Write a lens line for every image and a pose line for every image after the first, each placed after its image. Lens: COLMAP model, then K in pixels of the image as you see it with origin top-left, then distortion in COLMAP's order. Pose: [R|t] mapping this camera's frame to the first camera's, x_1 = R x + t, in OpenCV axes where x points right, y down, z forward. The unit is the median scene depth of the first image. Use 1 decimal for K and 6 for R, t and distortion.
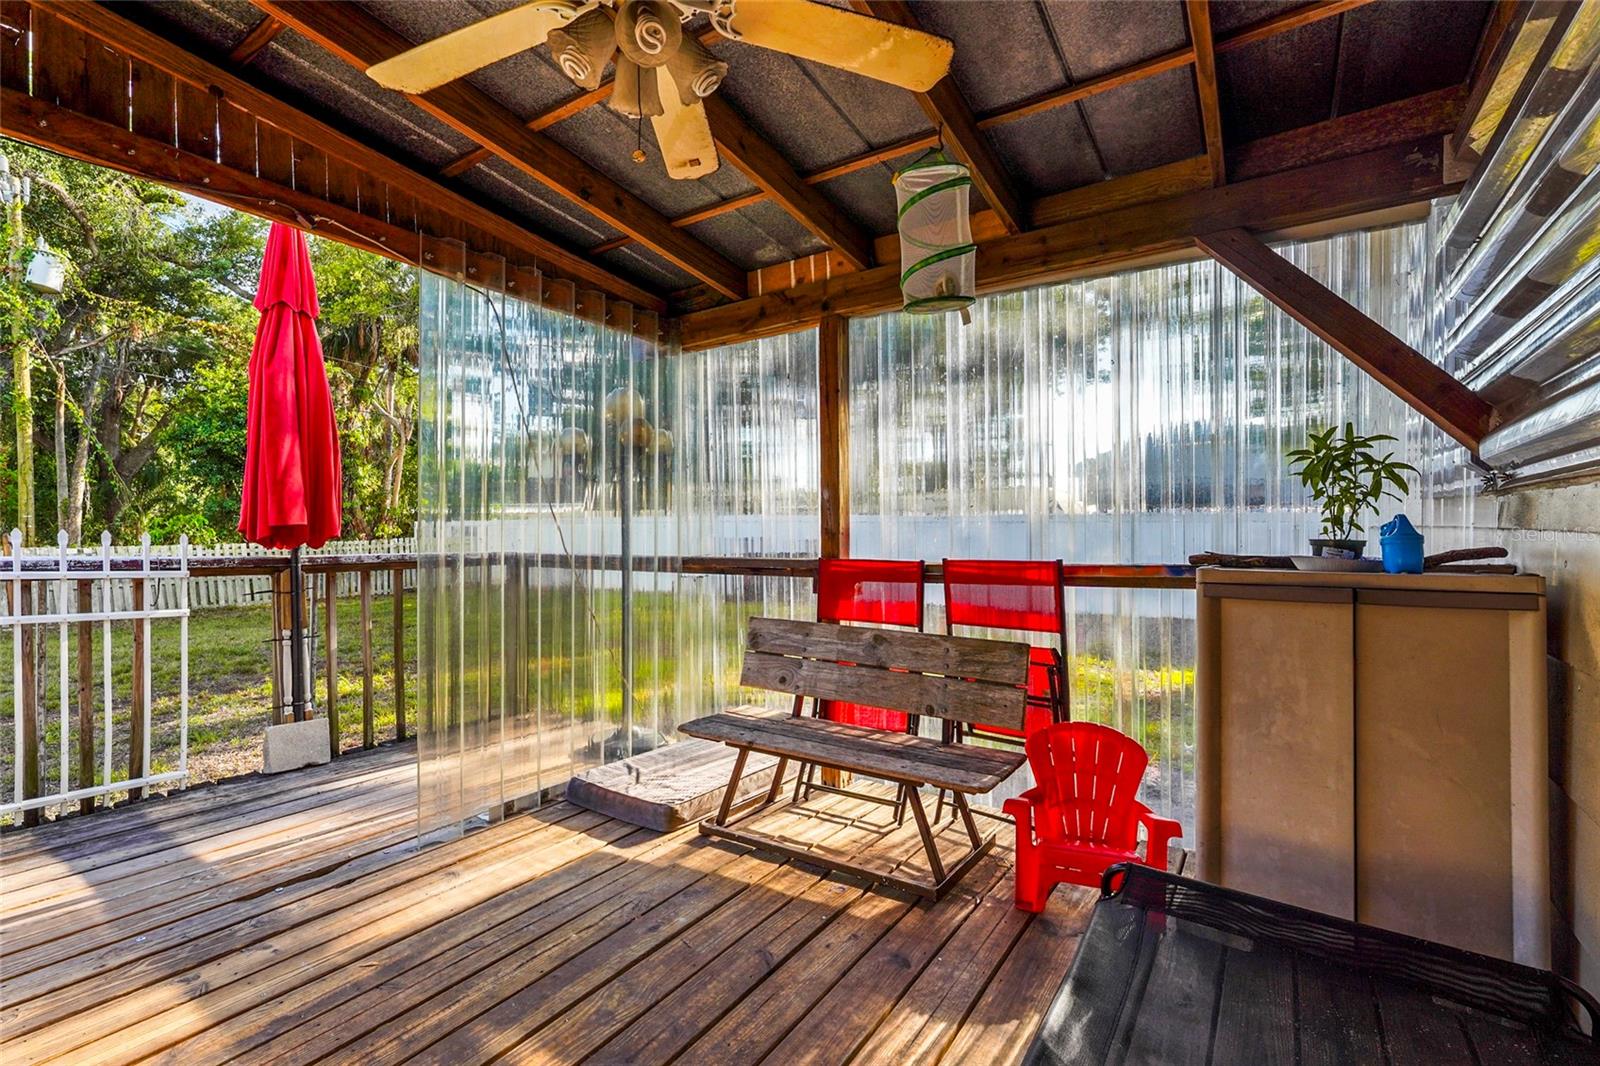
lens RADIAL K [[714.6, 0, 794.8], [0, 714.6, 523.1], [0, 0, 1]] dist [0.000919, 0.000268]
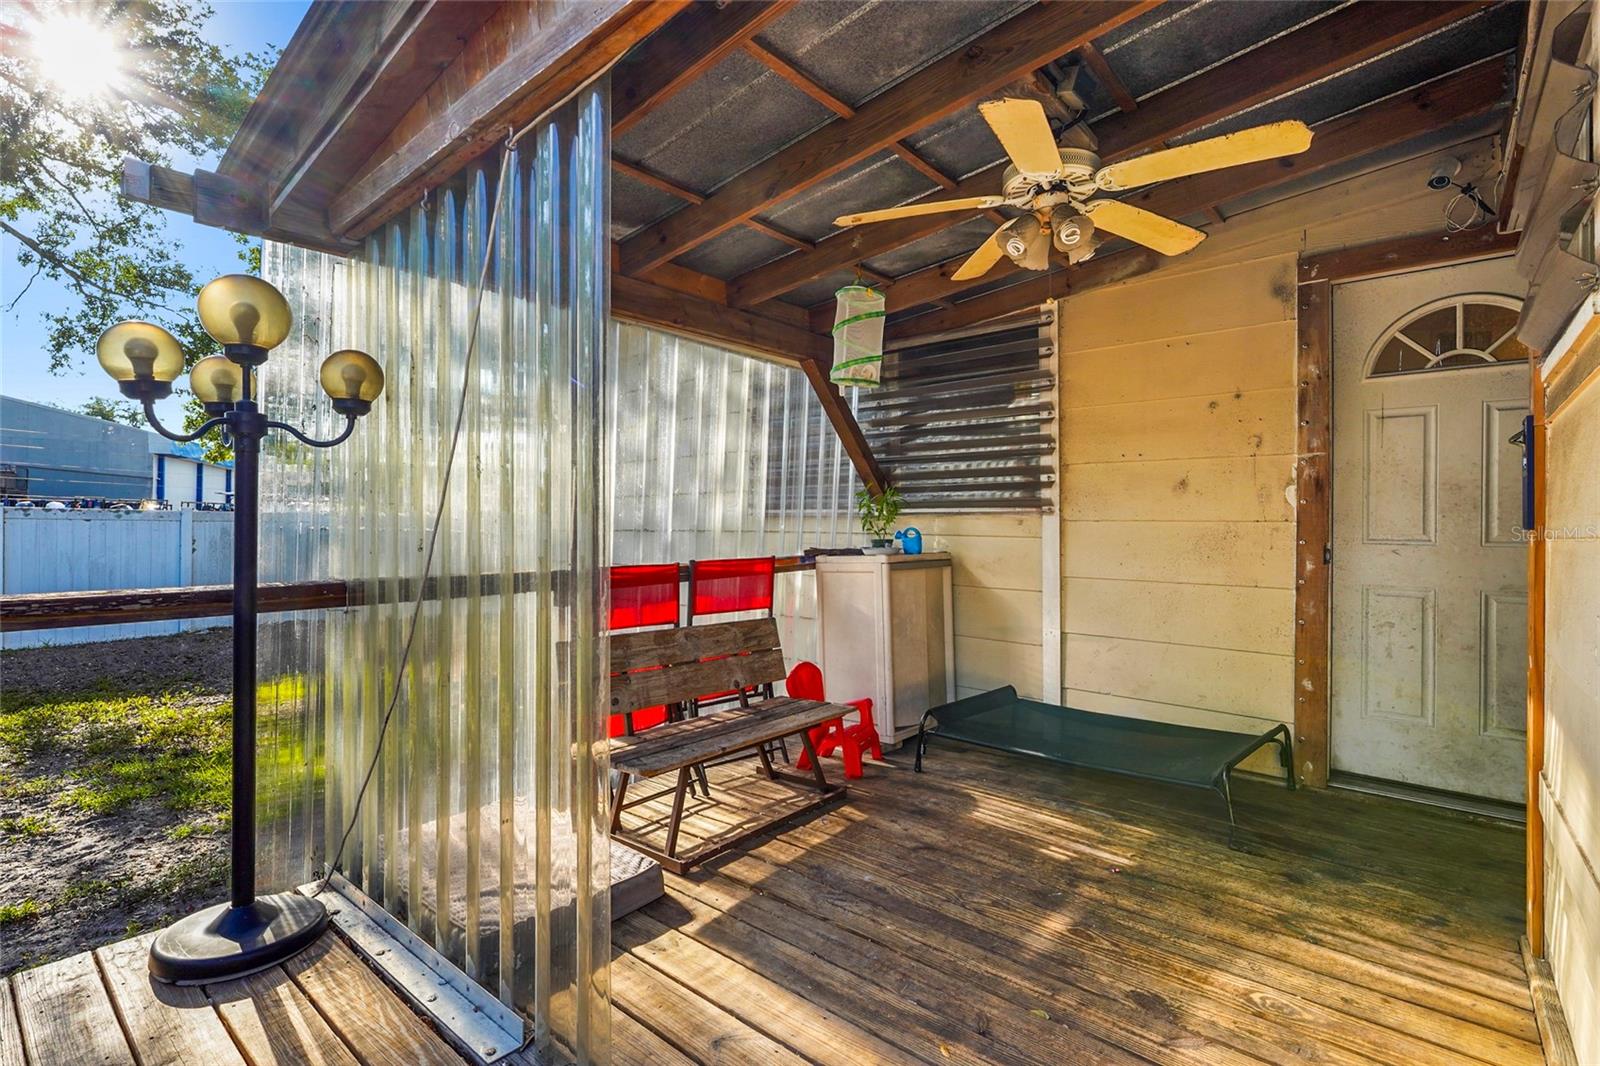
lens RADIAL K [[714.6, 0, 792.5], [0, 714.6, 536.1], [0, 0, 1]] dist [0.000919, 0.000268]
pose [[0.154991, -0.002470, 0.987913, -1.010728], [-0.002029, 0.999994, 0.002818, 0.008424], [-0.987914, -0.002441, 0.154985, 0.737862]]
